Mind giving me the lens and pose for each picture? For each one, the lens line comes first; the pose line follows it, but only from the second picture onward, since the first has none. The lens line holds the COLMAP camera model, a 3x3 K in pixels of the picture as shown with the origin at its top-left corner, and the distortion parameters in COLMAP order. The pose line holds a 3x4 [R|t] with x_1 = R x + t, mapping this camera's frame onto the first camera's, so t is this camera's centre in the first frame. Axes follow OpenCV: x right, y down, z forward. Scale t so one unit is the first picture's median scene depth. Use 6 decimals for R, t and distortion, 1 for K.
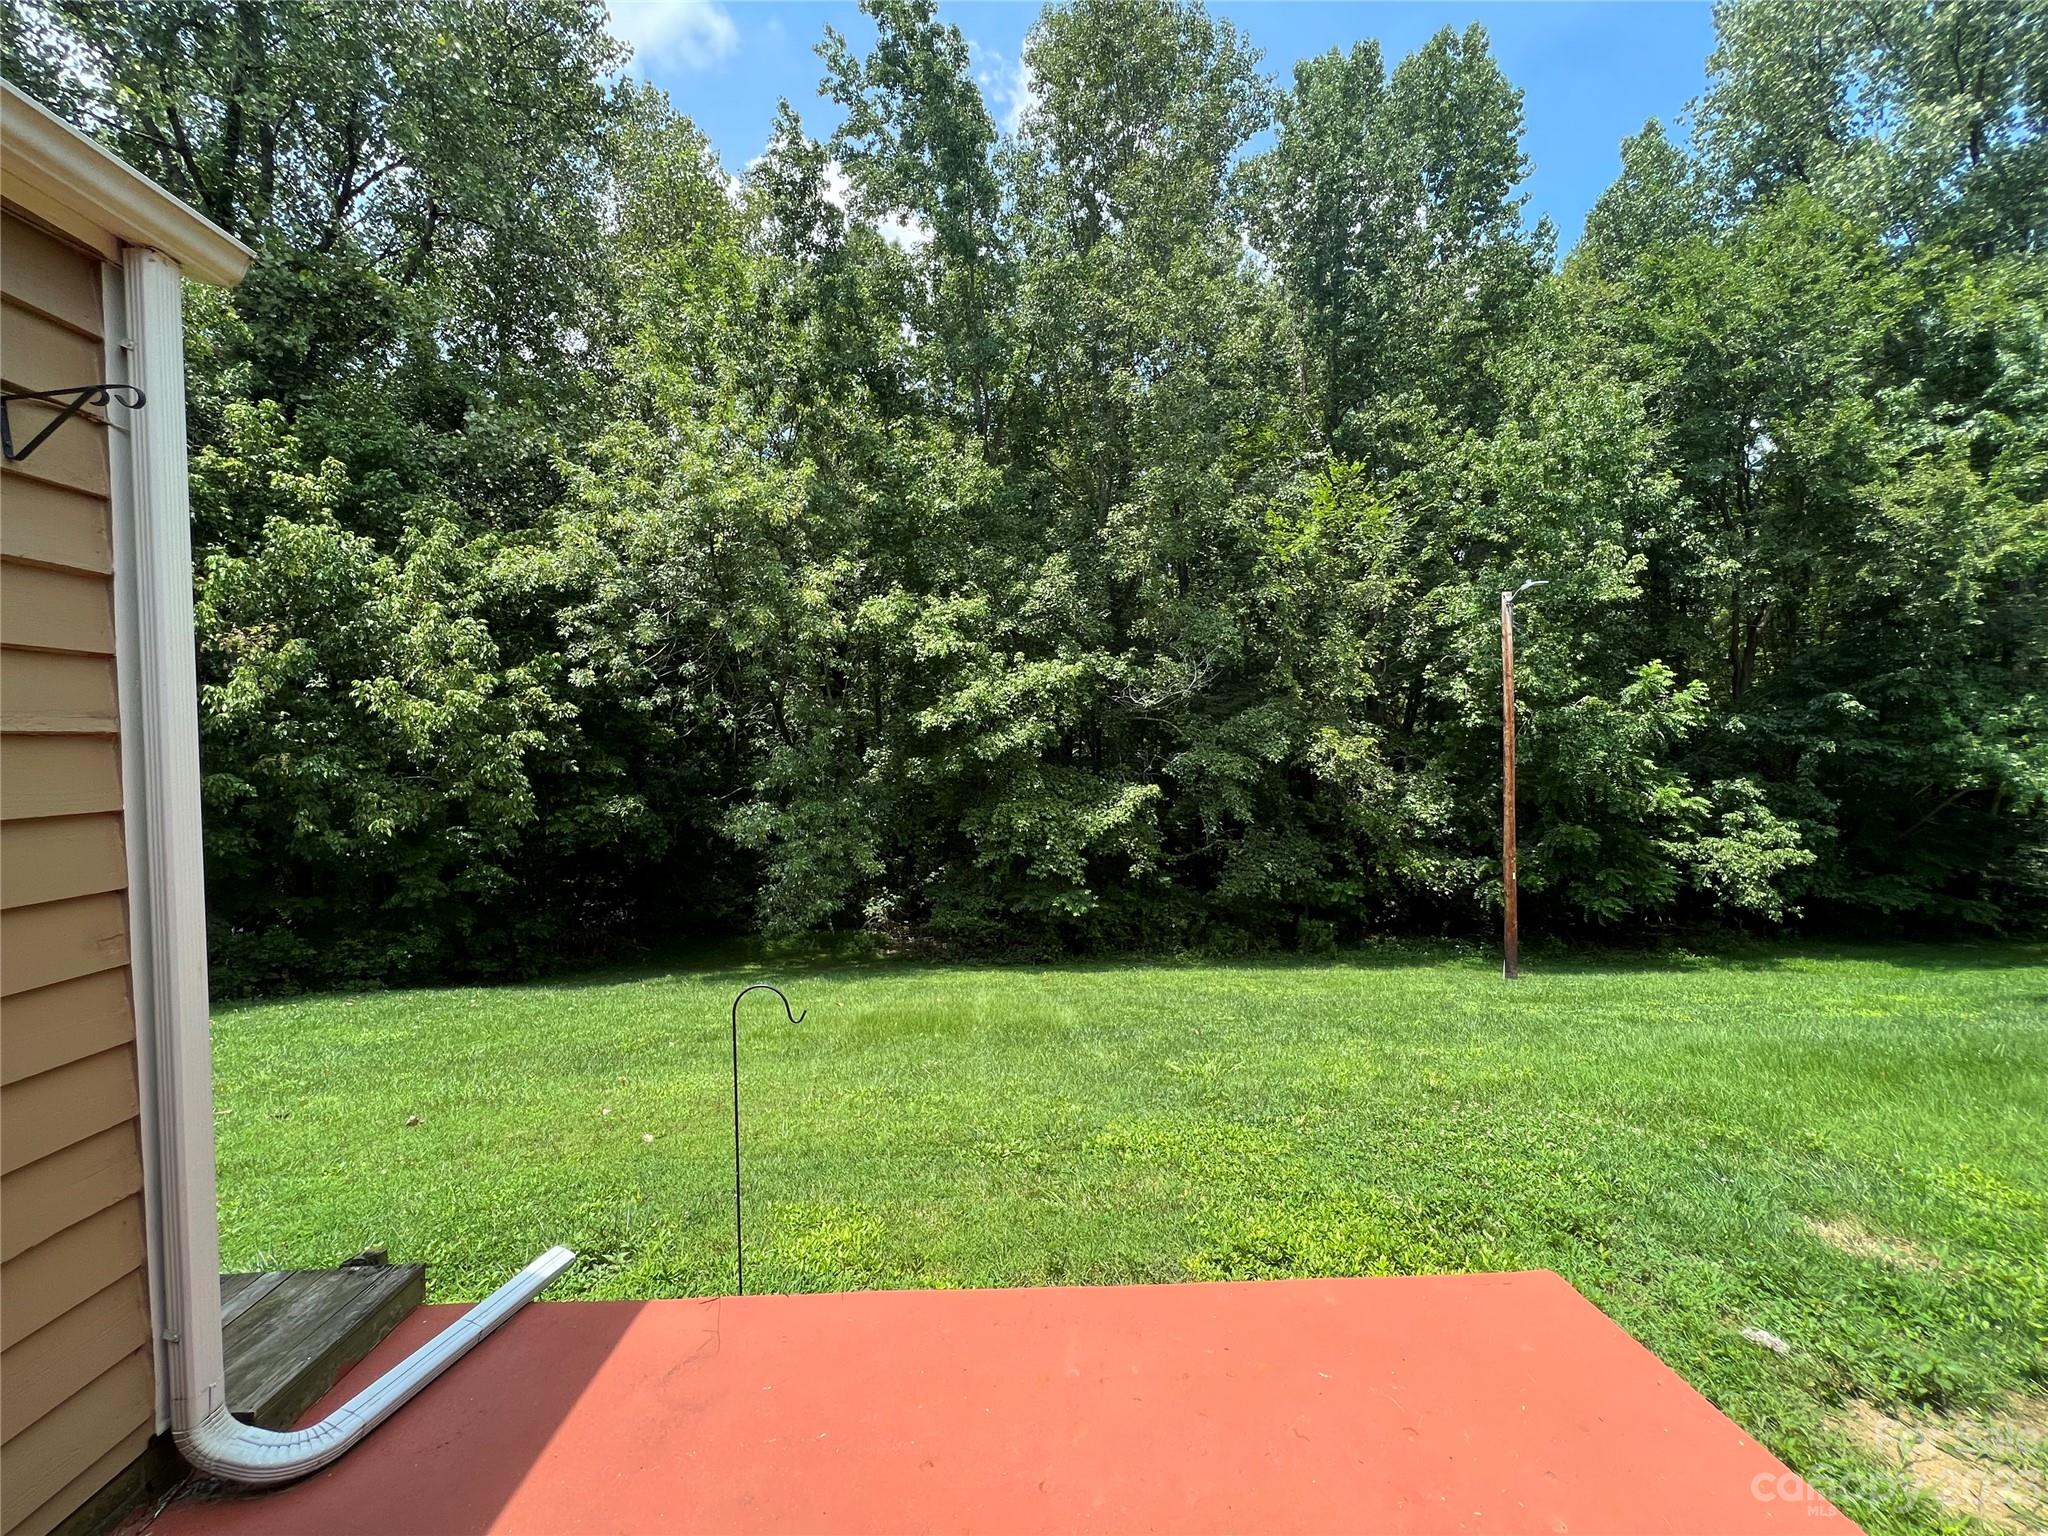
lens RADIAL K [[818.5, 0, 1020.9], [0, 818.5, 755.2], [0, 0, 1]] dist [0.010899, 0.000122]
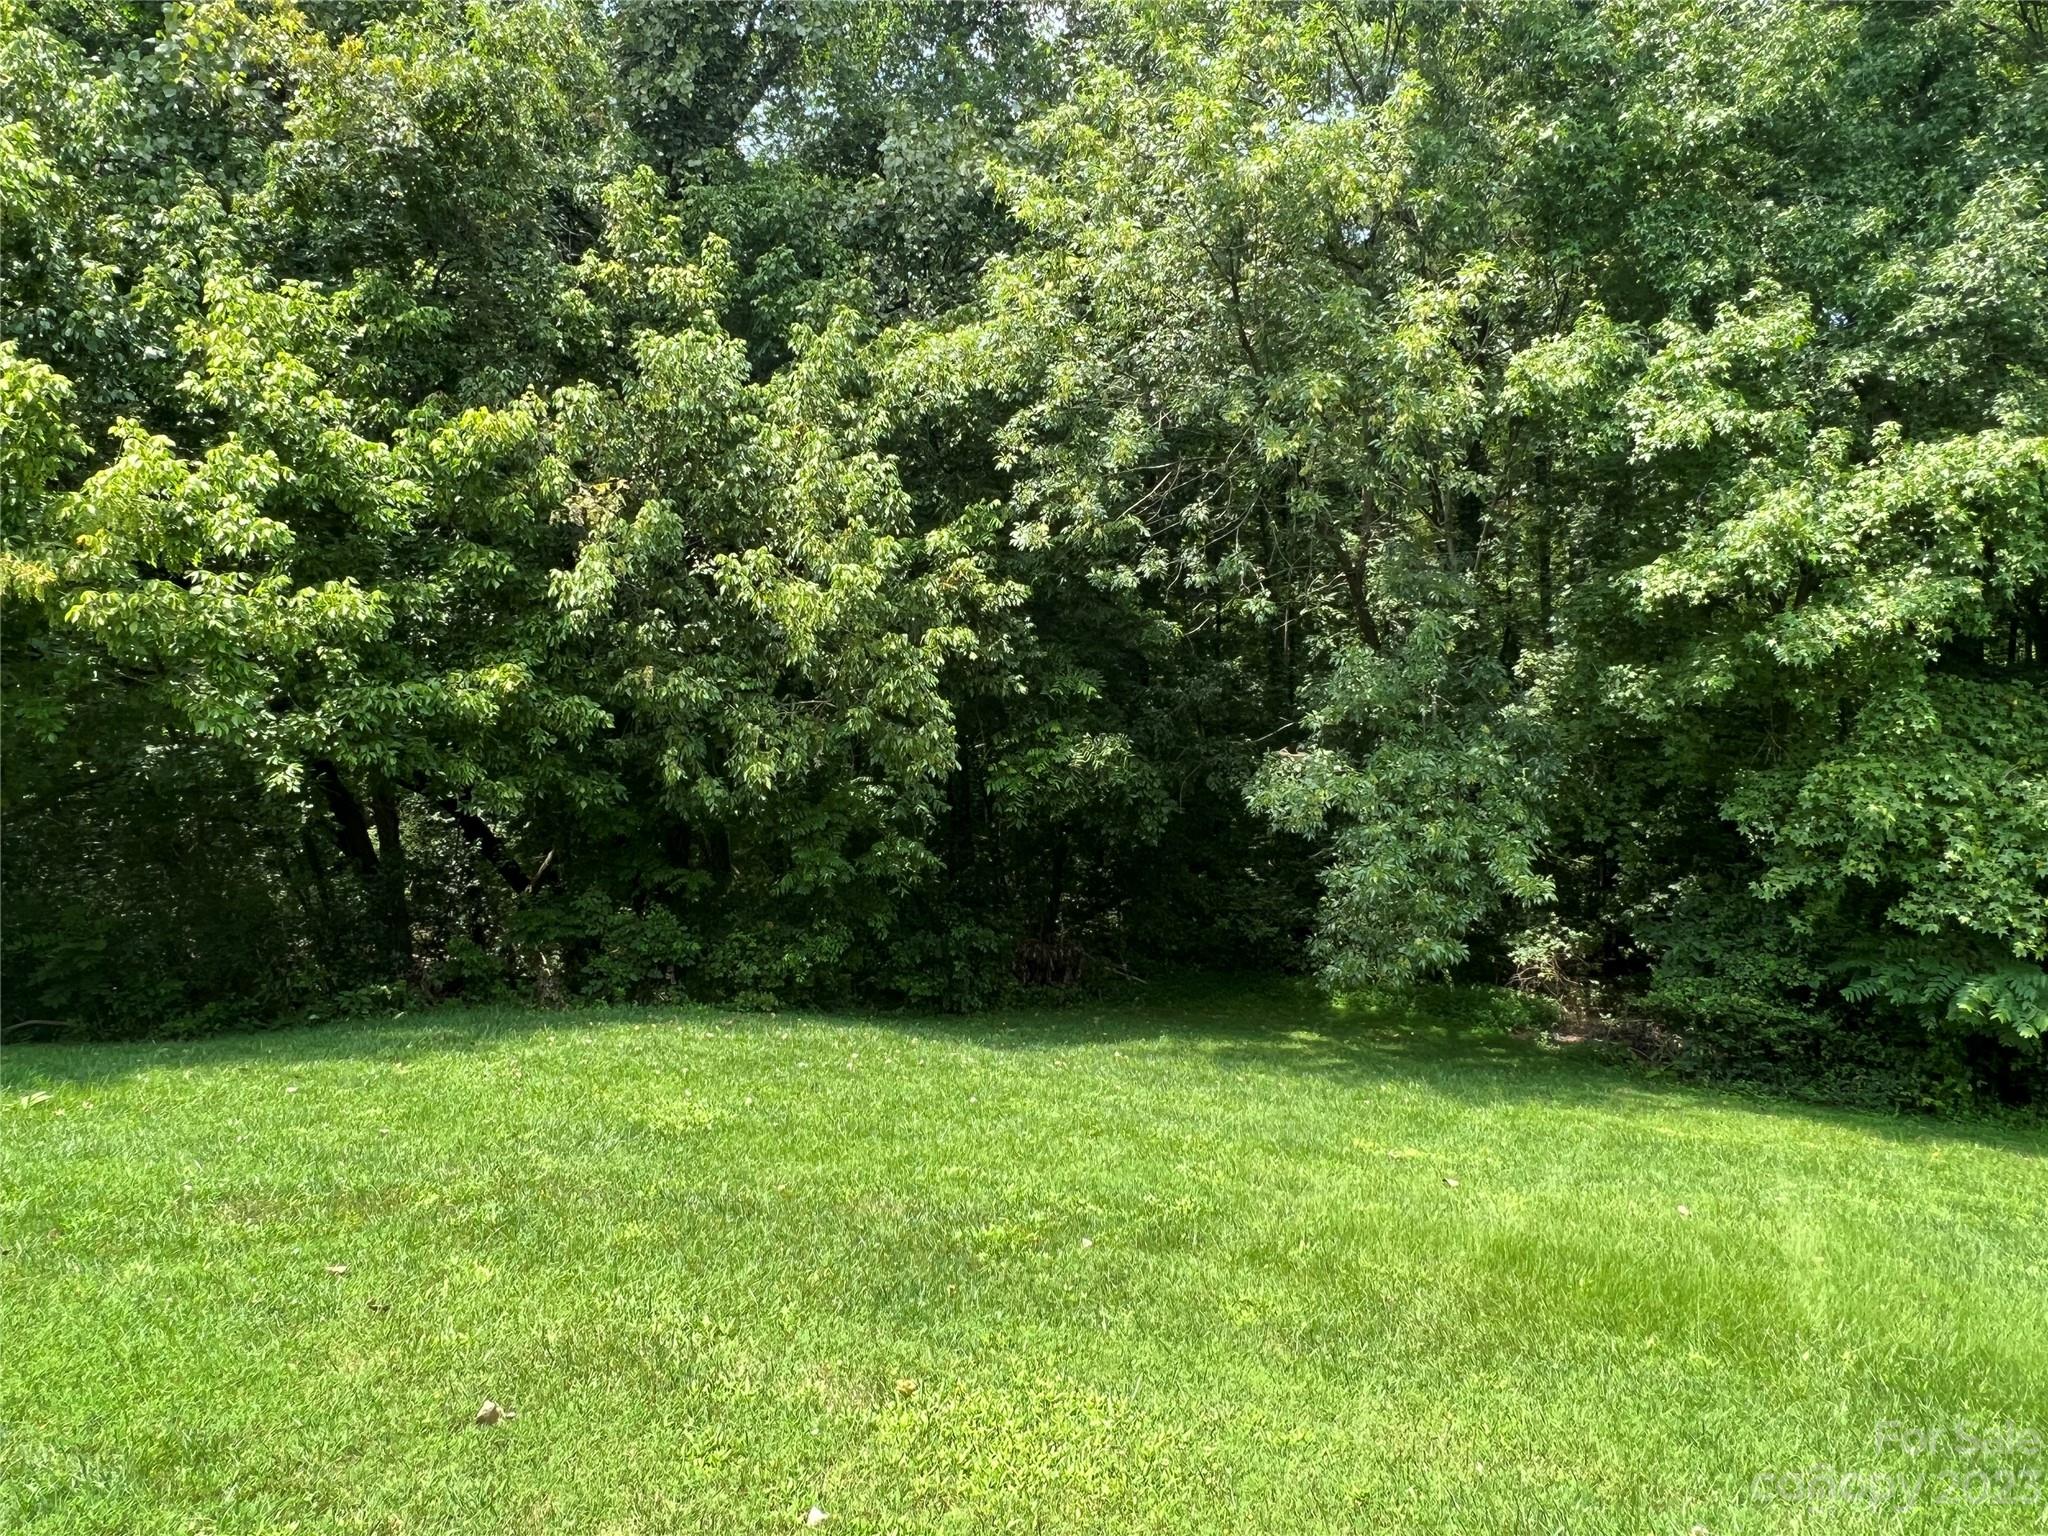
lens RADIAL K [[1316.9, 0, 1010.6], [0, 1316.9, 778.2], [0, 0, 1]] dist [-0.001429, -0.003262]
pose [[0.849511, 0.030662, -0.526680, -0.027514], [0.011146, 0.997044, 0.076023, 0.007791], [0.527454, -0.070453, 0.846658, 0.149219]]
